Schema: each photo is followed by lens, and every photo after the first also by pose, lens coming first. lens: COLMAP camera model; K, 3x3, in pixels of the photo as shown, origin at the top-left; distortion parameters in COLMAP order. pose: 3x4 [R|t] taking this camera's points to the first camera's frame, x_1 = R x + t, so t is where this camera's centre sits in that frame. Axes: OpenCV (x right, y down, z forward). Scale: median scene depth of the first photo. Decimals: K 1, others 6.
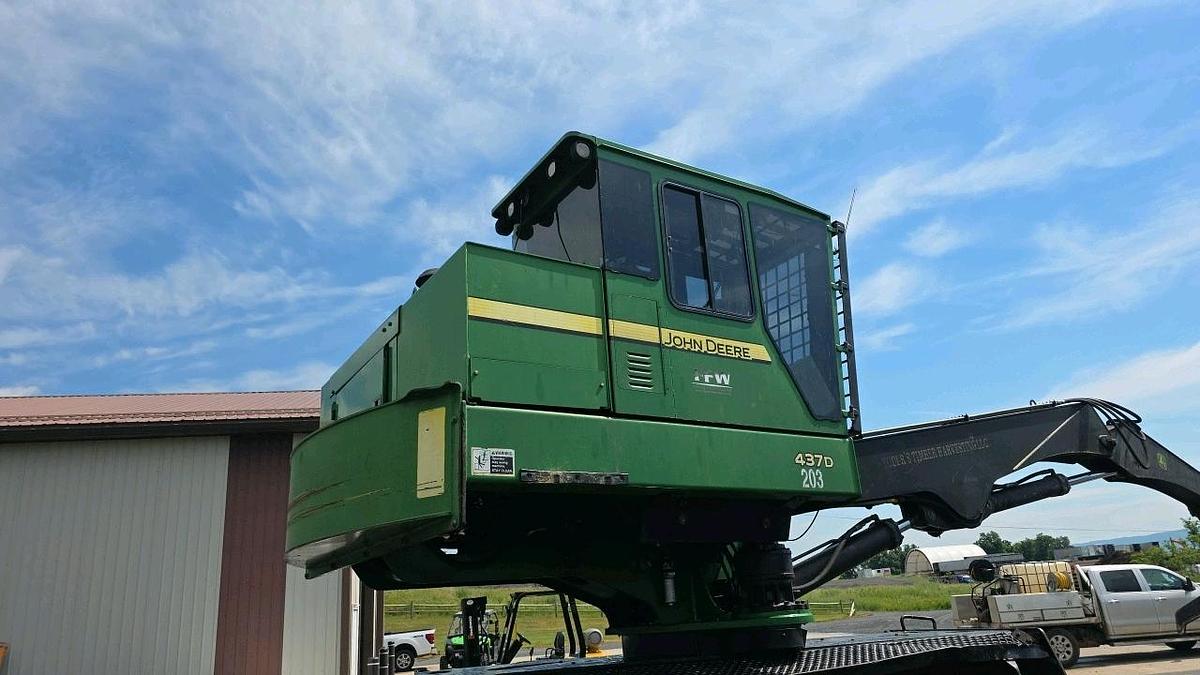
lens RADIAL K [[808.2, 0, 603.9], [0, 808.2, 333.3], [0, 0, 1]] dist [0.055284, -0.062016]
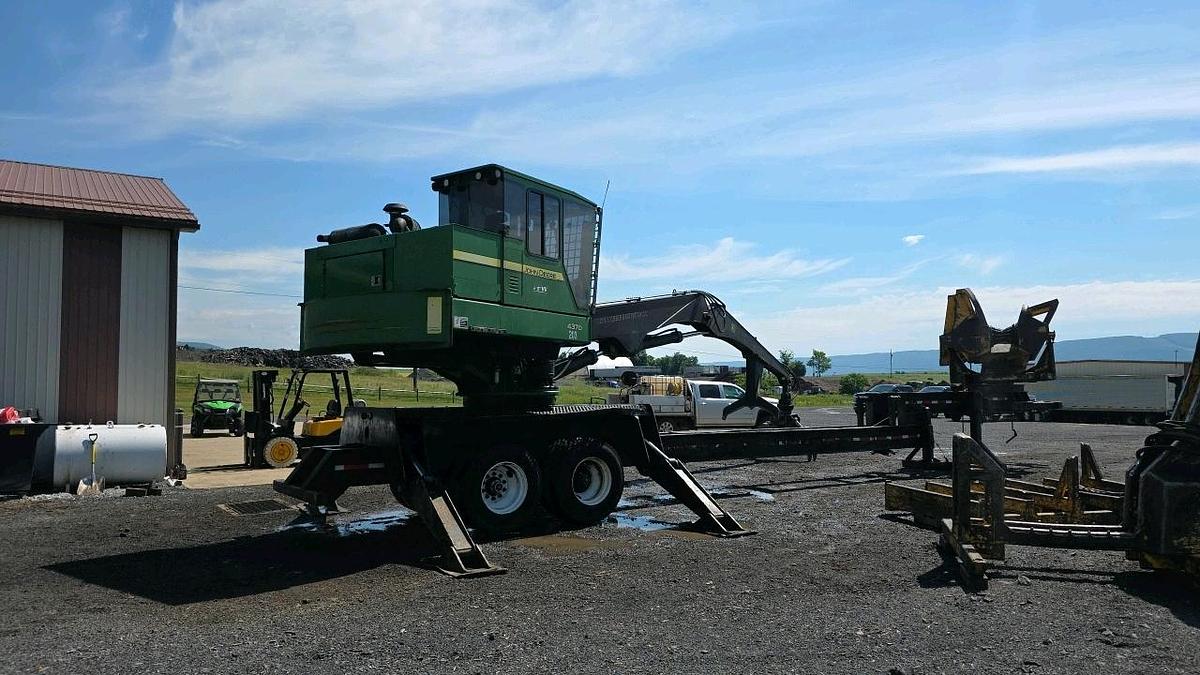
lens RADIAL K [[808.2, 0, 603.9], [0, 808.2, 333.3], [0, 0, 1]] dist [0.055284, -0.062016]
pose [[0.922073, 0.094963, 0.375185, -0.293863], [-0.183148, 0.961076, 0.206856, -0.177309], [-0.340938, -0.259450, 0.903574, -0.613792]]
